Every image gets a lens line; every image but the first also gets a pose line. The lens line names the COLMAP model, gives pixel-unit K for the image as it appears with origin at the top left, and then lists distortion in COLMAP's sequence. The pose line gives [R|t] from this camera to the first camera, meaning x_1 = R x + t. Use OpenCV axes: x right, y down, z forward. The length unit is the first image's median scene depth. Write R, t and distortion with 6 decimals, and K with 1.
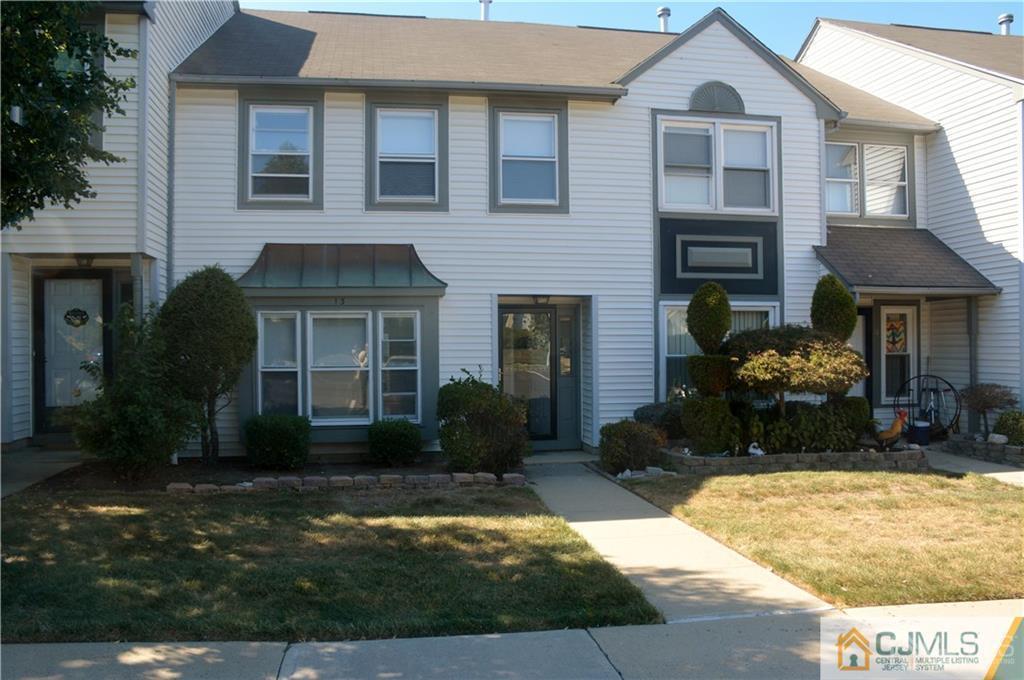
lens RADIAL K [[831.2, 0, 512.0], [0, 831.2, 340.0], [0, 0, 1]] dist [-0.153101, 0.130595]
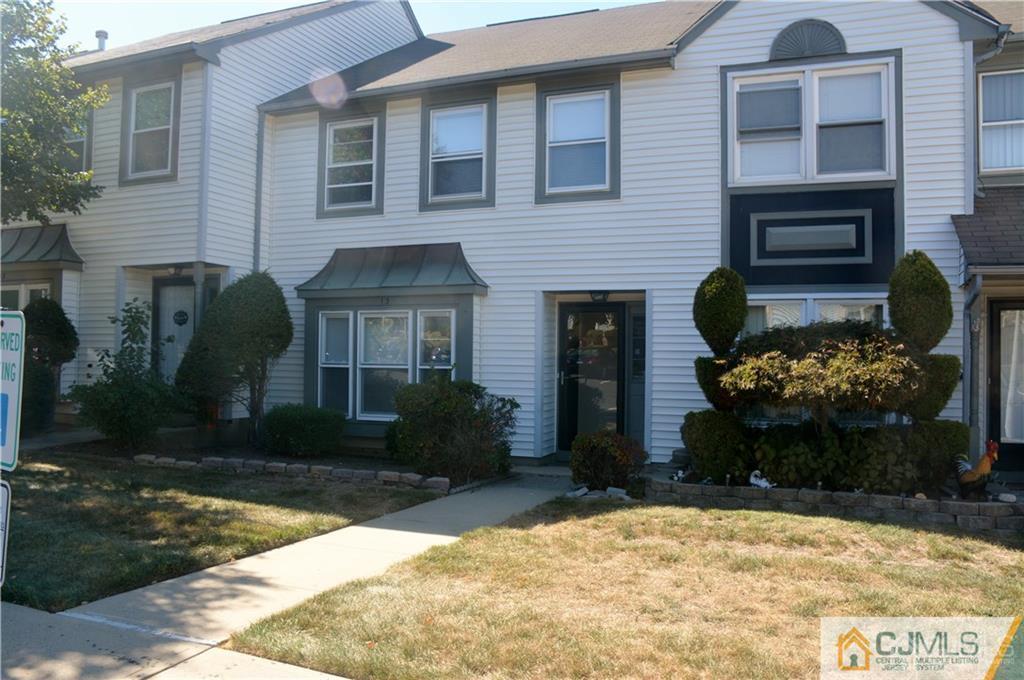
lens RADIAL K [[831.2, 0, 512.0], [0, 831.2, 340.0], [0, 0, 1]] dist [-0.153101, 0.130595]
pose [[0.850114, 0.003419, -0.526588, 0.445396], [-0.013441, 0.999794, -0.015208, 0.014597], [0.526427, 0.020007, 0.849985, 0.190808]]
